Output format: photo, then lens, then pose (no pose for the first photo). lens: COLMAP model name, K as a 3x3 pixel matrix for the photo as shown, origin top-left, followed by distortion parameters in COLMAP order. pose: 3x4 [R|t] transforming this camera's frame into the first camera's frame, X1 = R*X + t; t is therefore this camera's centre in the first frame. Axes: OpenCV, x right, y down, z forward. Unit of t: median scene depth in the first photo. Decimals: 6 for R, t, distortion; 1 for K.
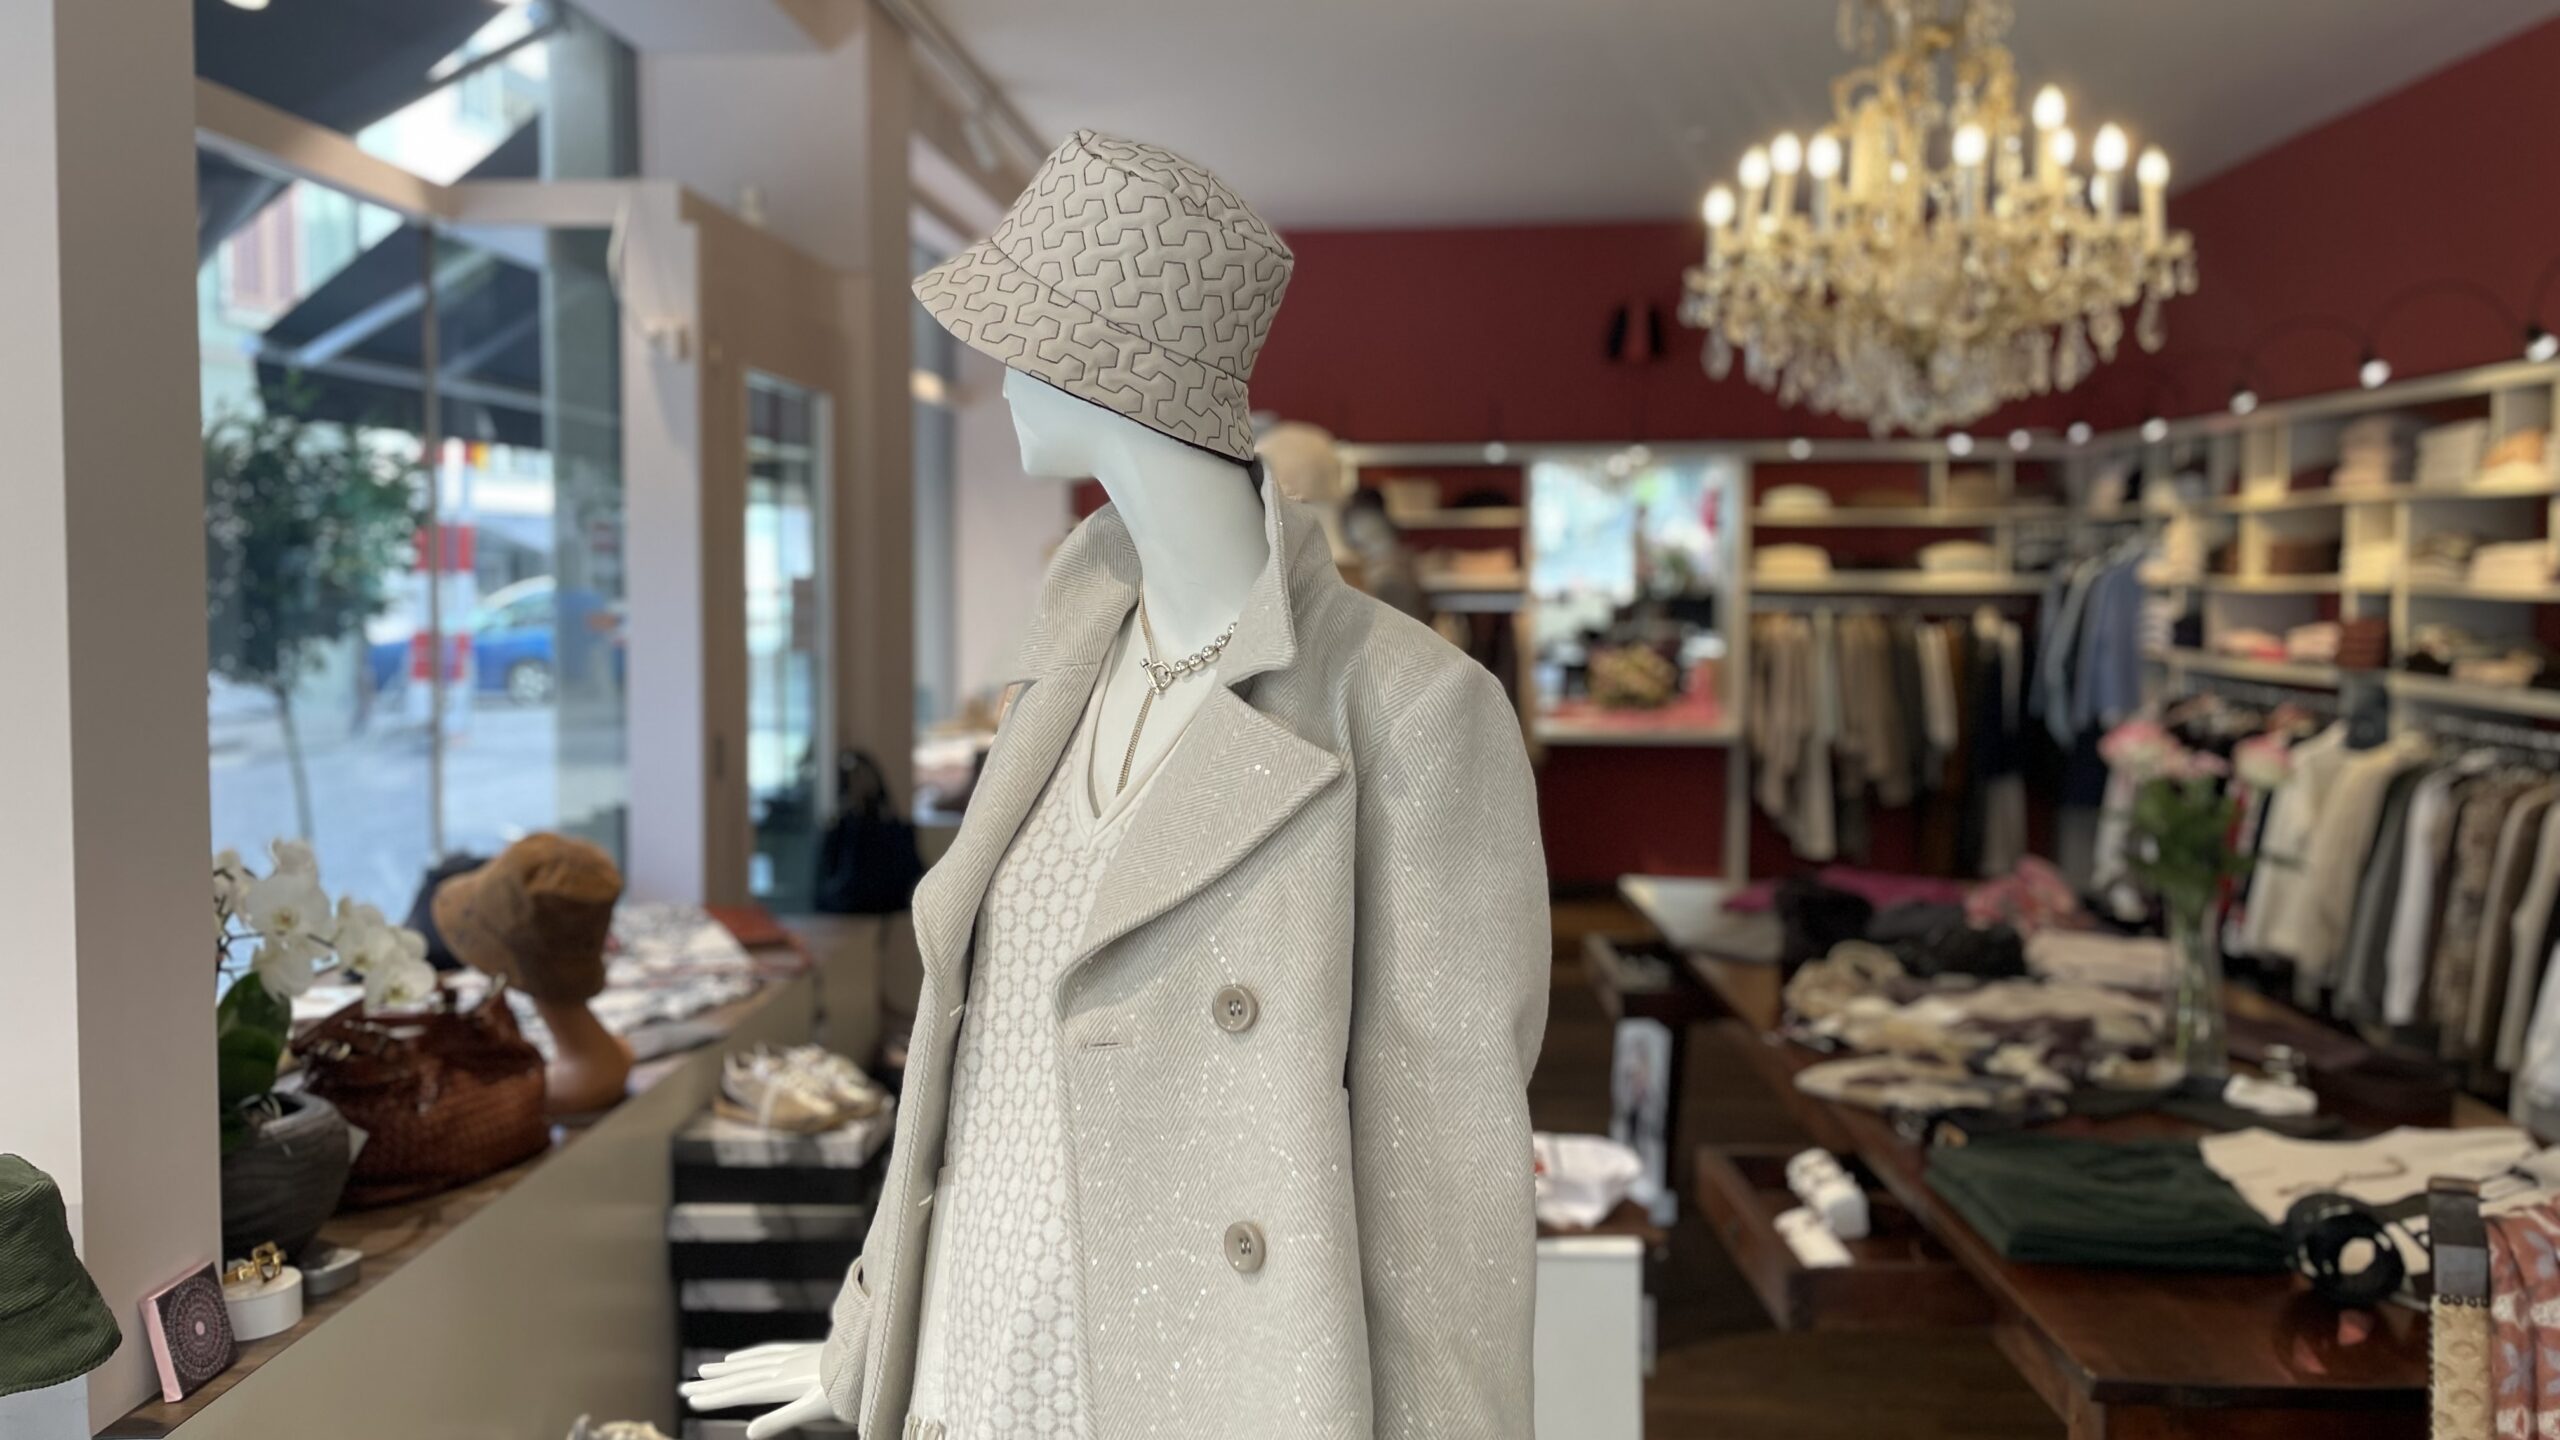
lens RADIAL K [[1941.4, 0, 1277.0], [0, 1941.4, 623.8], [0, 0, 1]] dist [0.106262, -0.143119]
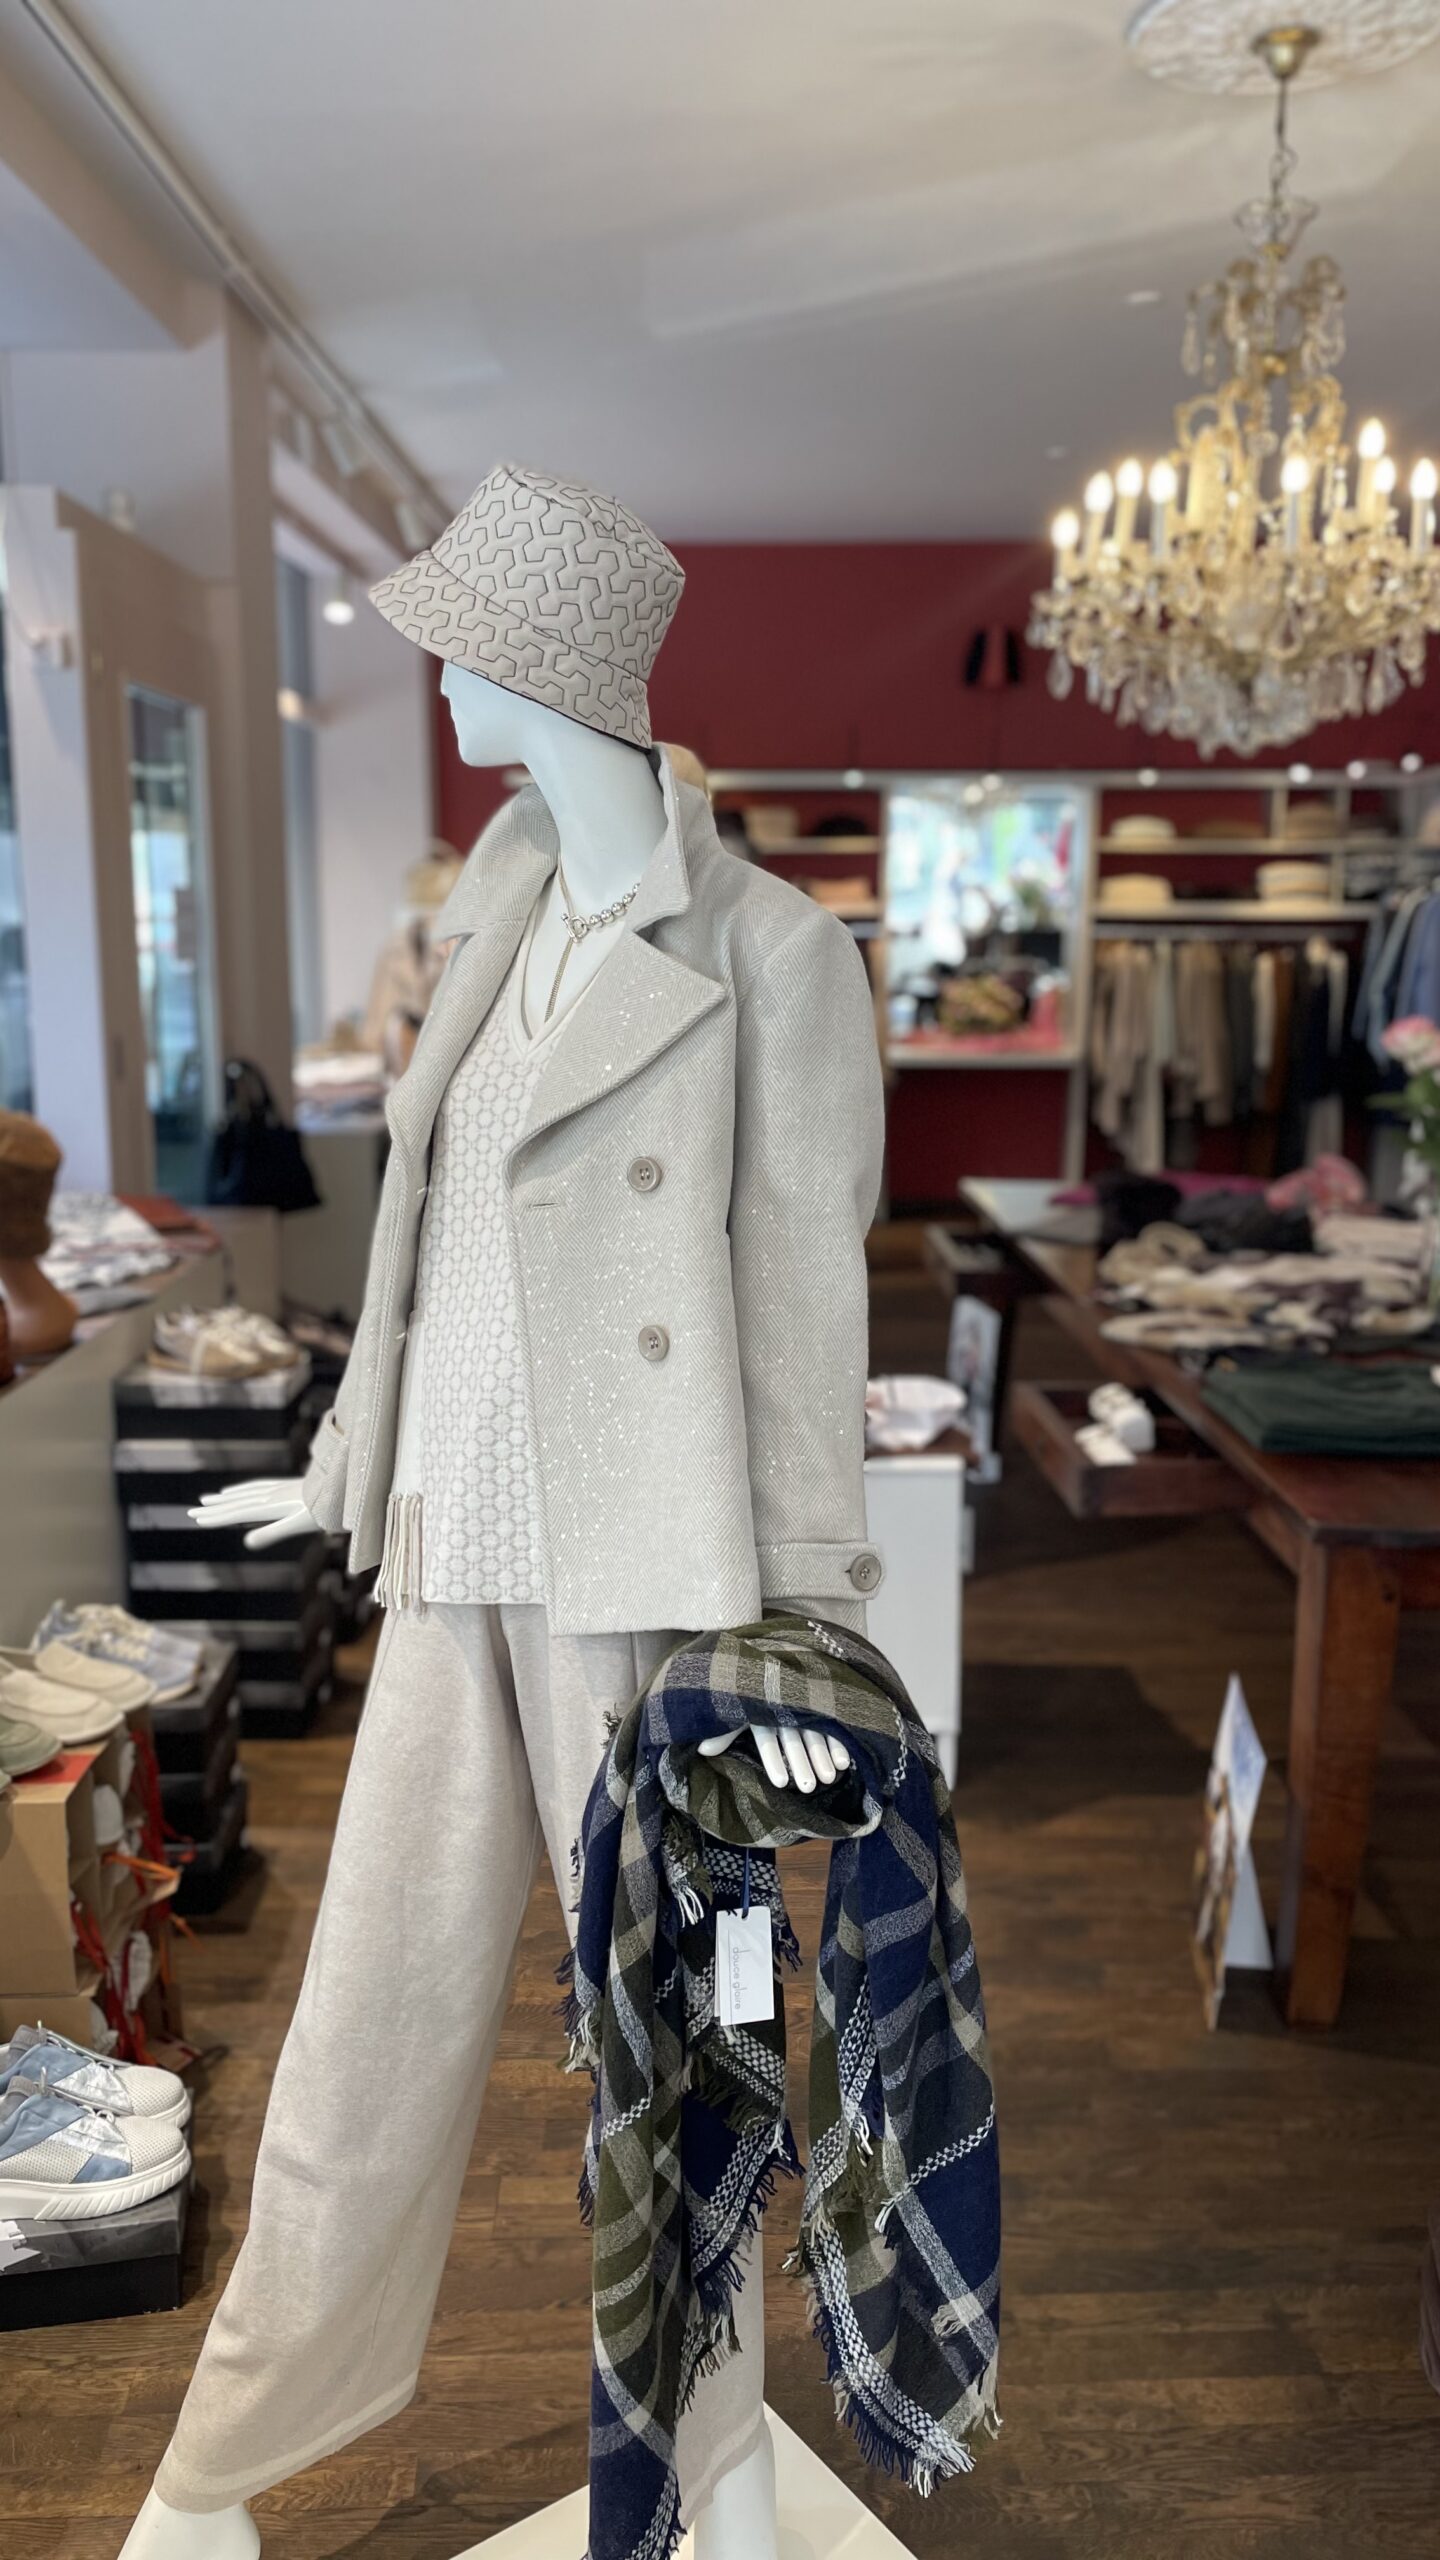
lens RADIAL K [[1941.4, 0, 730.0], [0, 1941.4, 1254.5], [0, 0, 1]] dist [0.106262, -0.143119]
pose [[0.998731, -0.002400, 0.050299, -0.021104], [-0.005045, 0.989069, 0.147369, 0.040174], [-0.050103, -0.147436, 0.987802, -0.217028]]
